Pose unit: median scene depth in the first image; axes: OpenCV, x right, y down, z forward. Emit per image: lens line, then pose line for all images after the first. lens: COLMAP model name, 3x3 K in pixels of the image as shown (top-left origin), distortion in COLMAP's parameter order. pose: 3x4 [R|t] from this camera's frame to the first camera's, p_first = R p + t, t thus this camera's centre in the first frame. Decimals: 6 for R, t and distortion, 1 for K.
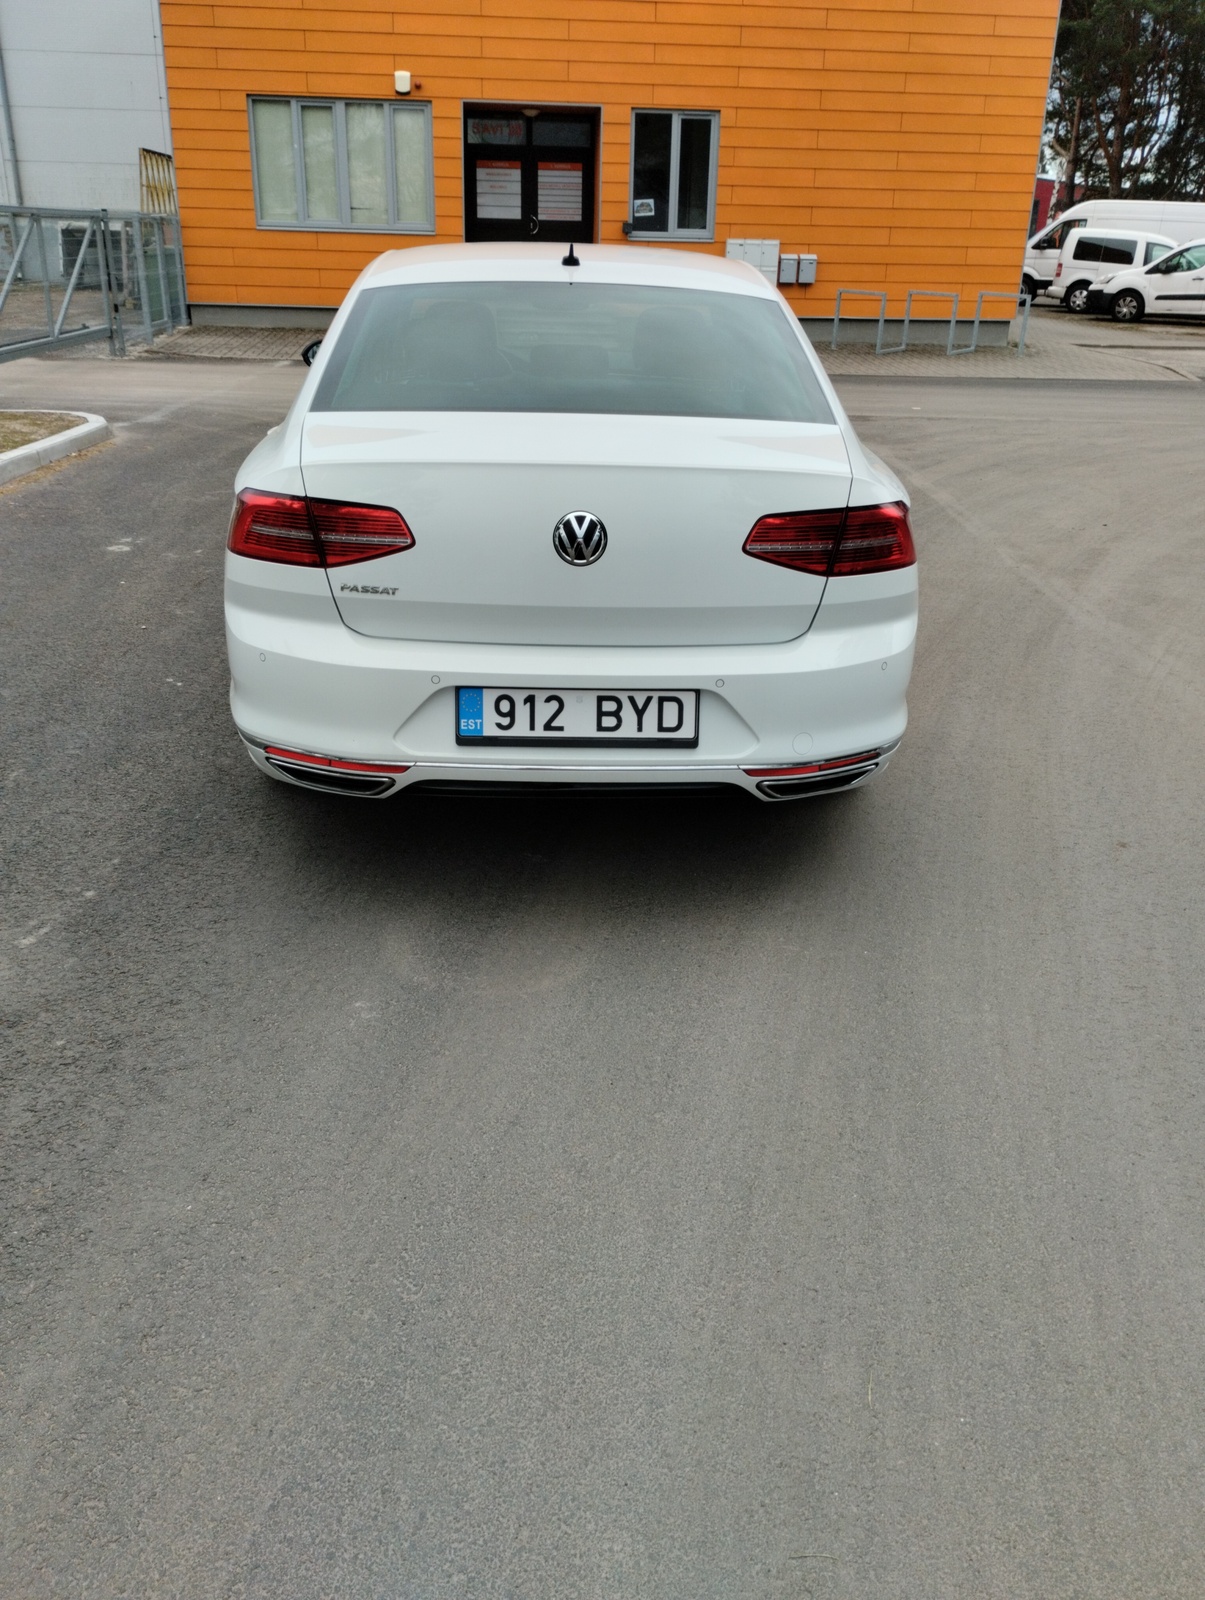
lens RADIAL K [[1315.5, 0, 602.5], [0, 1315.5, 800.0], [0, 0, 1]] dist [0.081411, -0.111432]
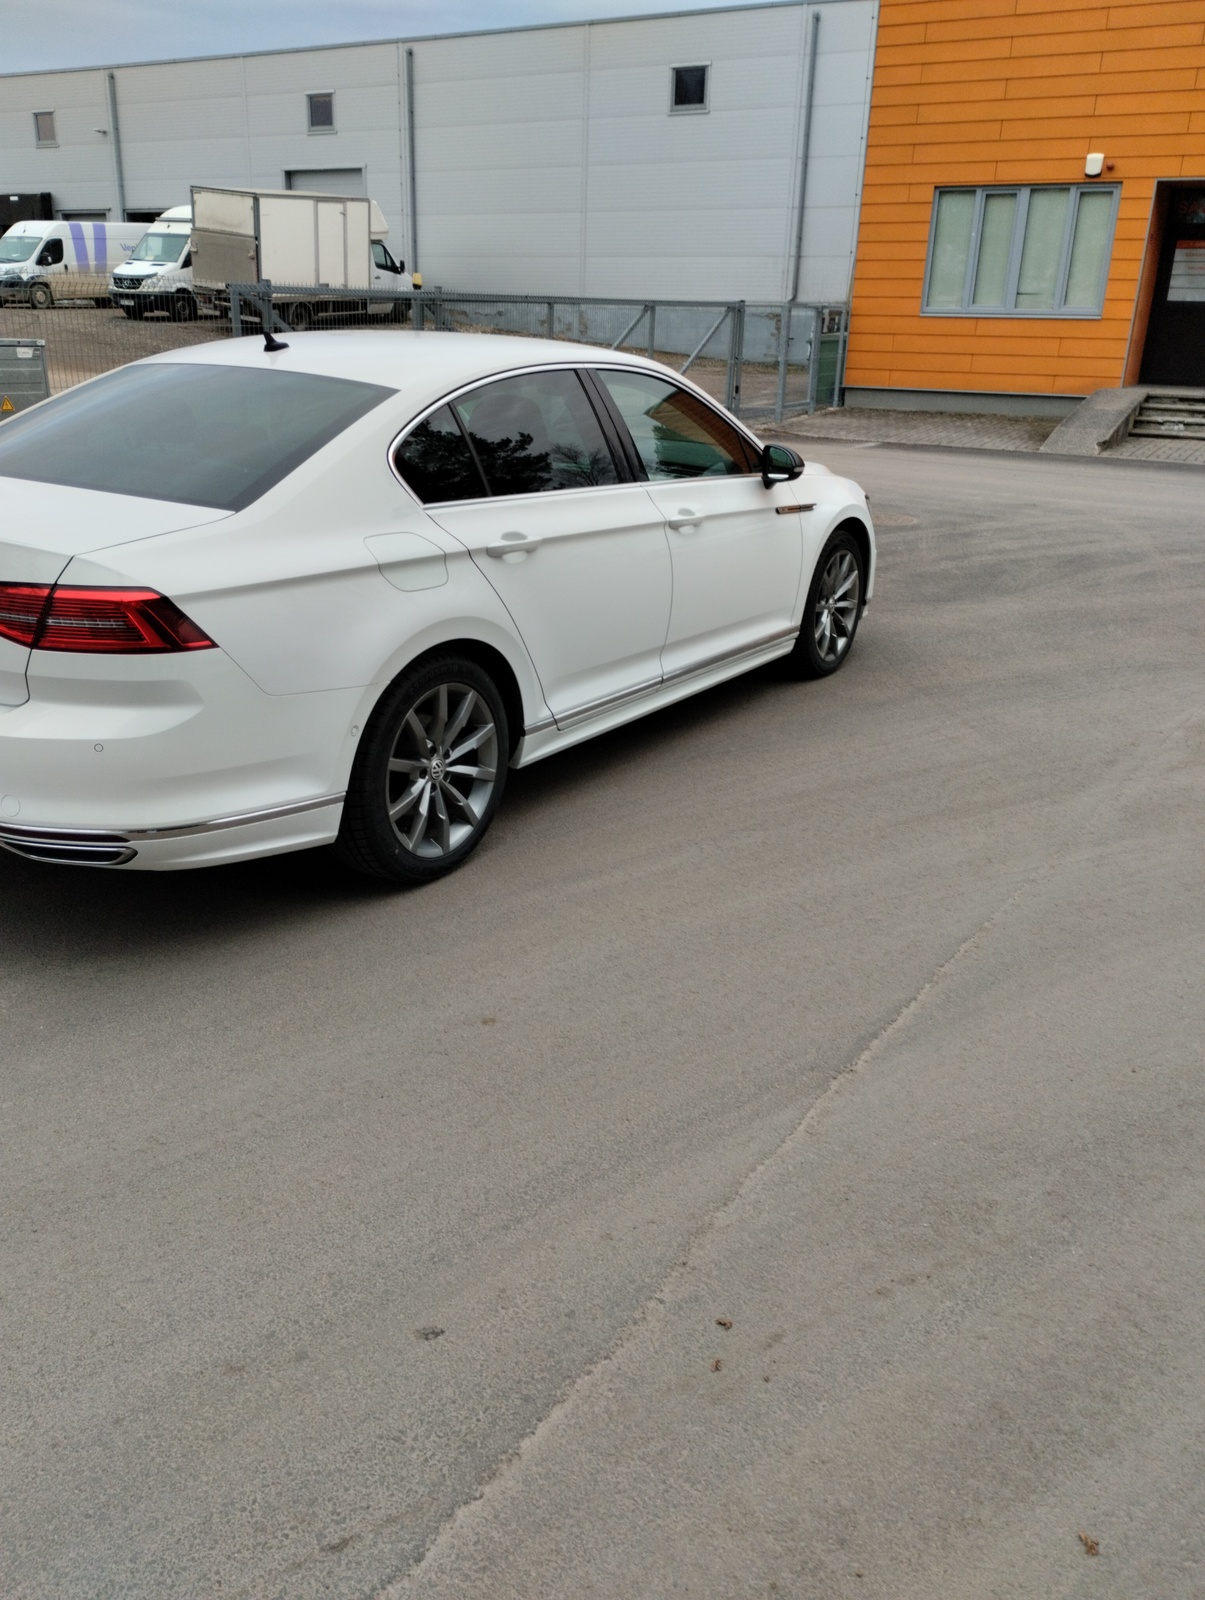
lens RADIAL K [[1315.5, 0, 602.5], [0, 1315.5, 800.0], [0, 0, 1]] dist [0.081411, -0.111432]
pose [[0.817977, 0.194250, -0.541461, 0.168454], [-0.223857, 0.974555, 0.011446, -0.025099], [0.529907, 0.111848, 0.840648, 0.057927]]
